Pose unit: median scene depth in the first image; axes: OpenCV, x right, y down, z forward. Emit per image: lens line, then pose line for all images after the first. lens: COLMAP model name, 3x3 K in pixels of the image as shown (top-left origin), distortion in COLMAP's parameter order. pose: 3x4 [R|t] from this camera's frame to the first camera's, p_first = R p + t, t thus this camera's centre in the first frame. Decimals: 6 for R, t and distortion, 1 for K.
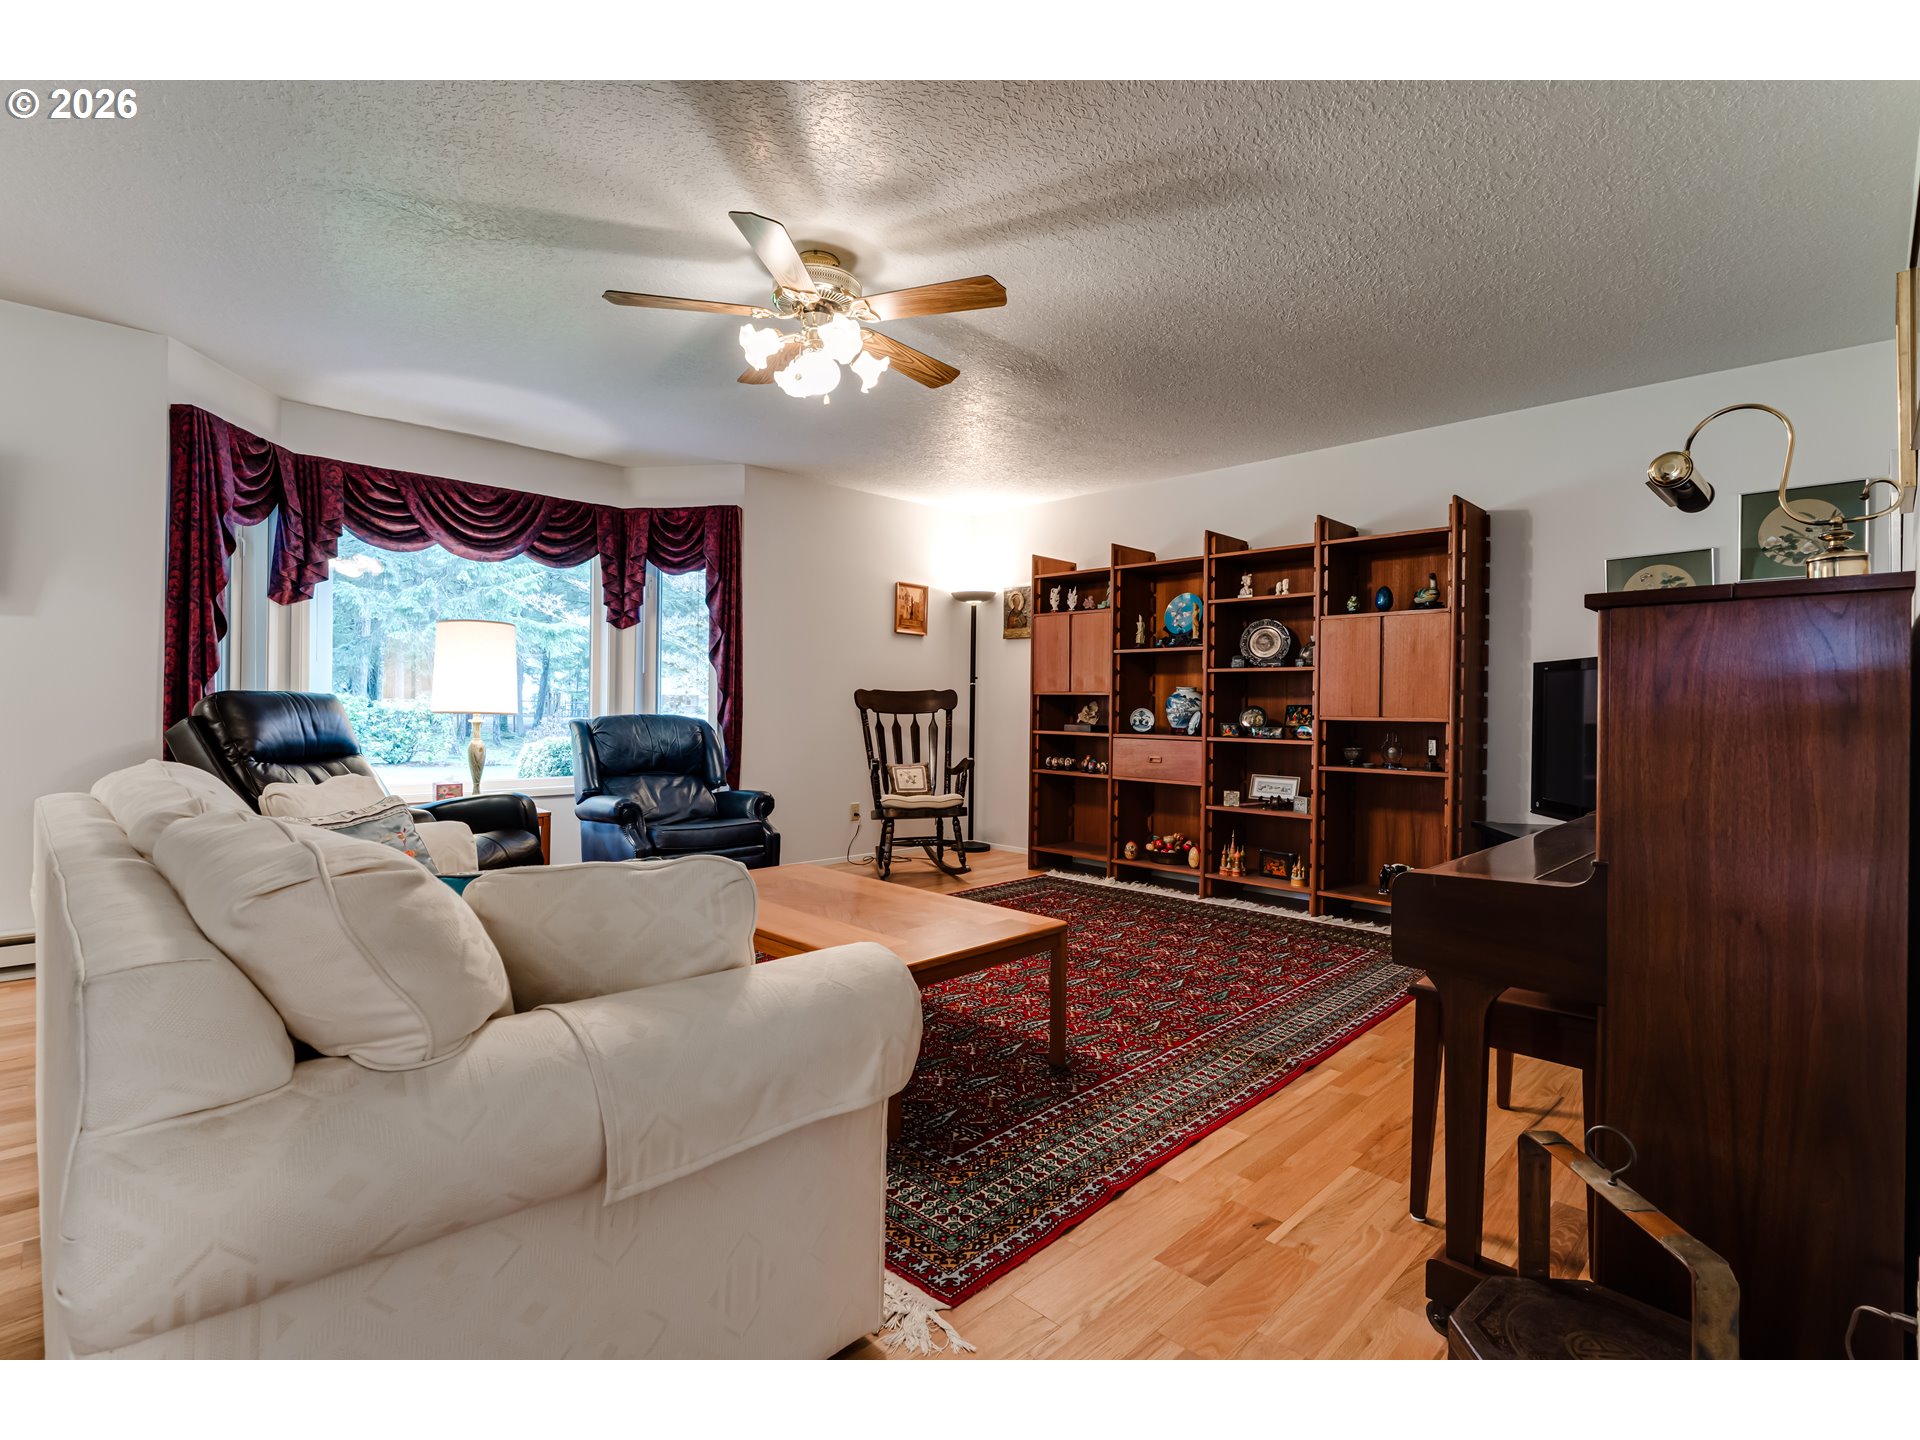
lens RADIAL K [[875.8, 0, 960.0], [0, 875.8, 720.0], [0, 0, 1]] dist [-0.004191, 0.000235]
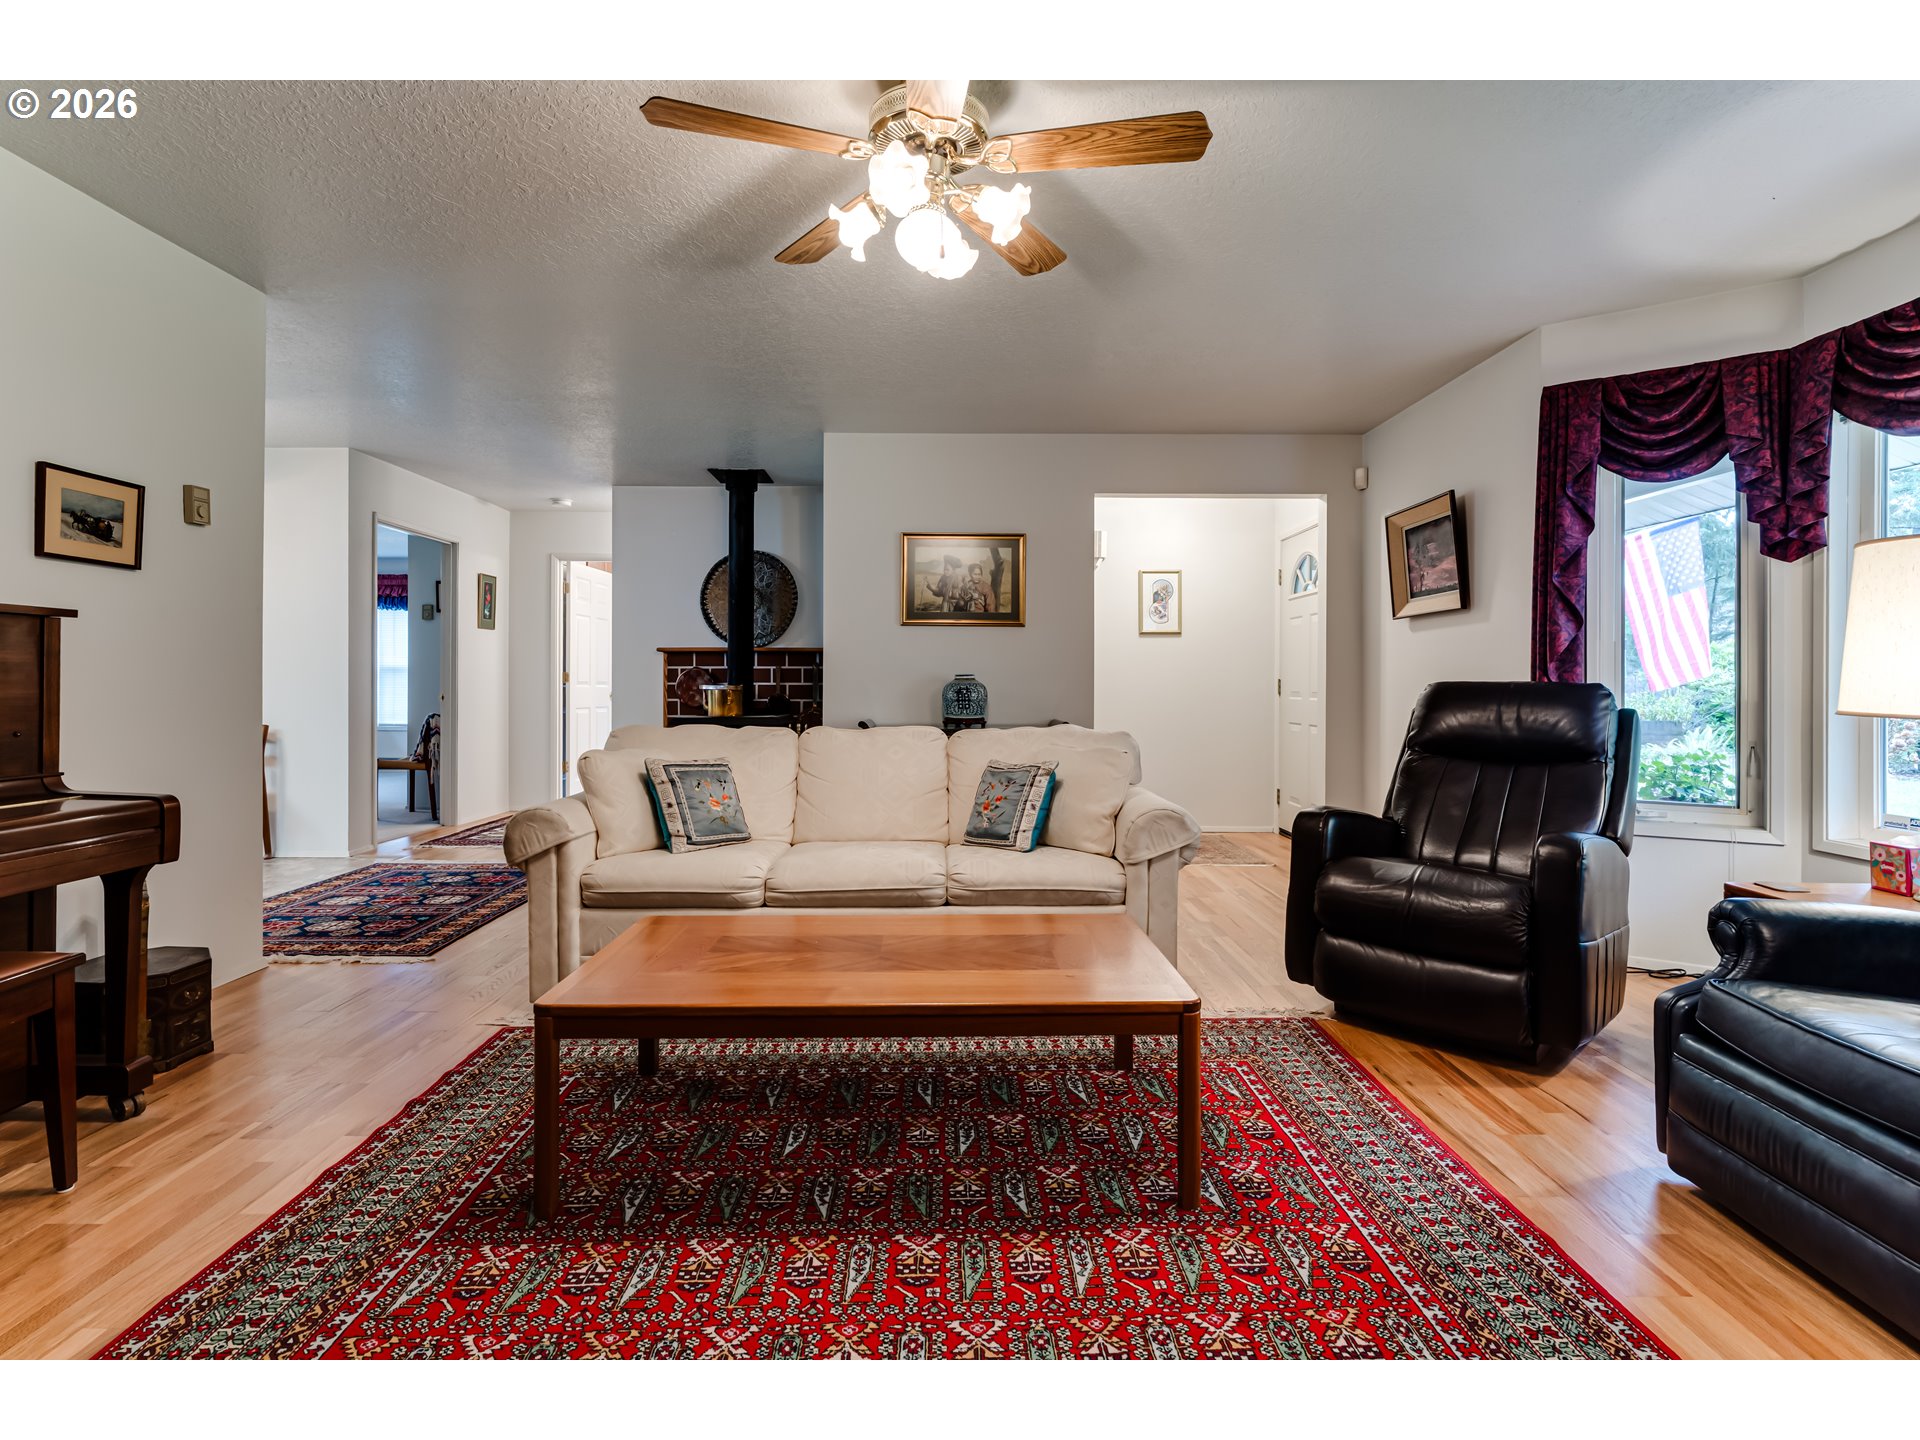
lens RADIAL K [[875.8, 0, 960.0], [0, 875.8, 720.0], [0, 0, 1]] dist [-0.004191, 0.000235]
pose [[-0.675016, 0.010269, -0.737732, 0.297242], [-0.032111, 0.998547, 0.043281, -0.022938], [0.737104, 0.052904, -0.673705, 1.270548]]
